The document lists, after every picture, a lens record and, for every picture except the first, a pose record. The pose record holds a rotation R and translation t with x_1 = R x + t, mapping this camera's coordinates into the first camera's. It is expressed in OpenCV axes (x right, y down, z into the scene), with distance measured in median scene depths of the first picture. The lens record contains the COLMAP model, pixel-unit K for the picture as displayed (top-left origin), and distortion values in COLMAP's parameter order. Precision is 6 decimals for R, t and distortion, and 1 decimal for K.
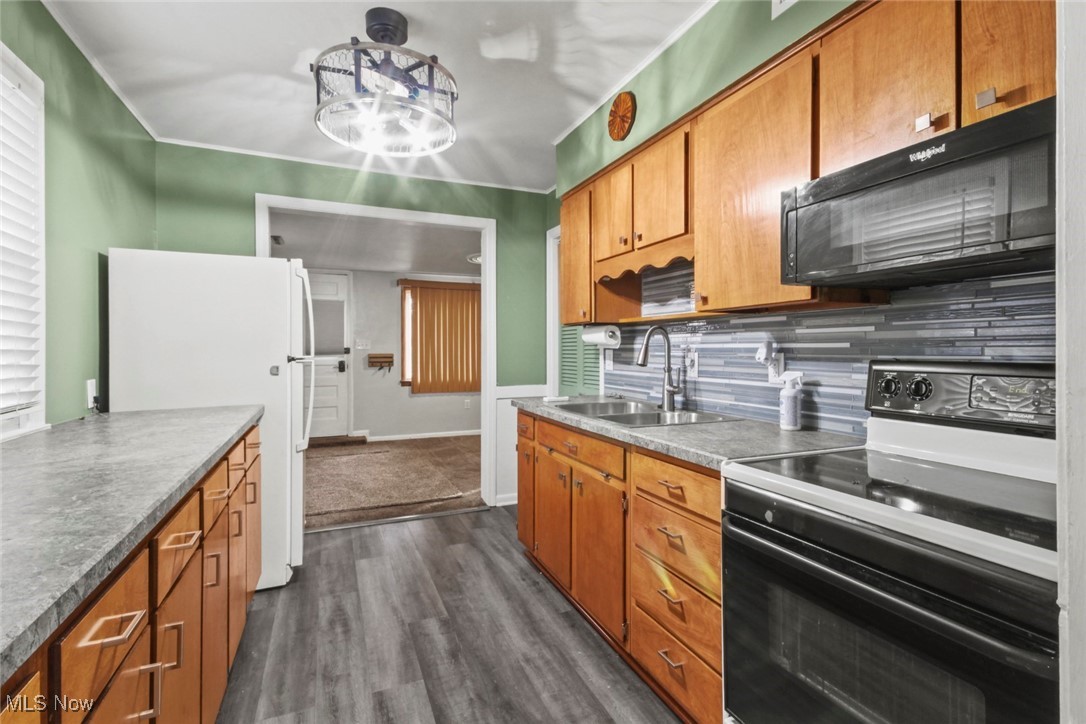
lens RADIAL K [[535.9, 0, 555.6], [0, 535.9, 346.6], [0, 0, 1]] dist [-0.002831, -0.000646]
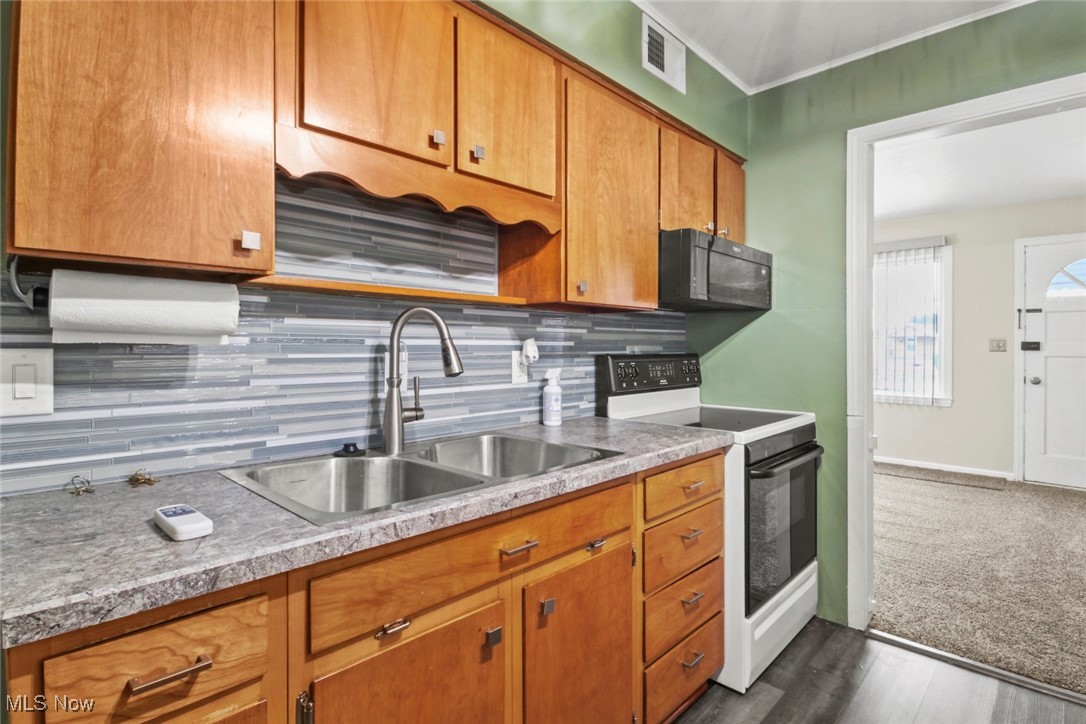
lens RADIAL K [[535.9, 0, 555.6], [0, 535.9, 346.6], [0, 0, 1]] dist [-0.002831, -0.000646]
pose [[-0.396403, 0.003753, 0.918069, -0.441169], [-0.002443, 0.999984, -0.005143, 0.008178], [-0.918073, -0.004281, -0.396387, 1.215459]]
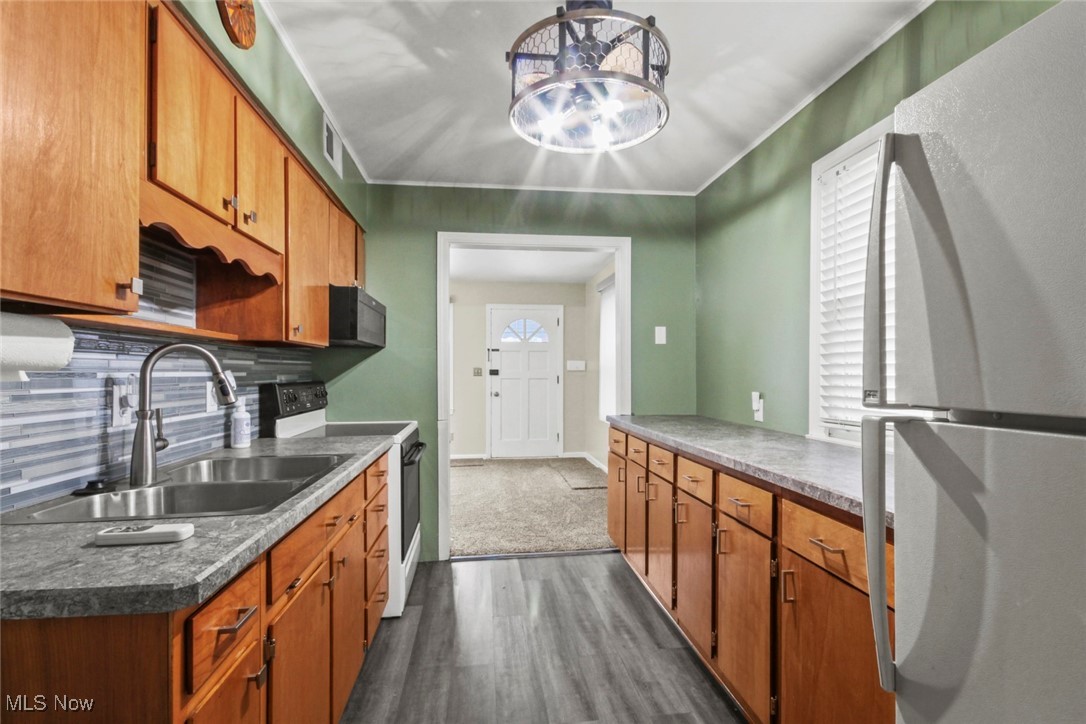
lens RADIAL K [[502.9, 0, 541.6], [0, 502.9, 370.4], [0, 0, 1]] dist [0.000603, 0.000079]
pose [[-0.959506, 0.008278, 0.281565, -0.417726], [0.006604, 0.999954, -0.006892, 0.001242], [-0.281610, -0.004753, -0.959517, 1.602851]]
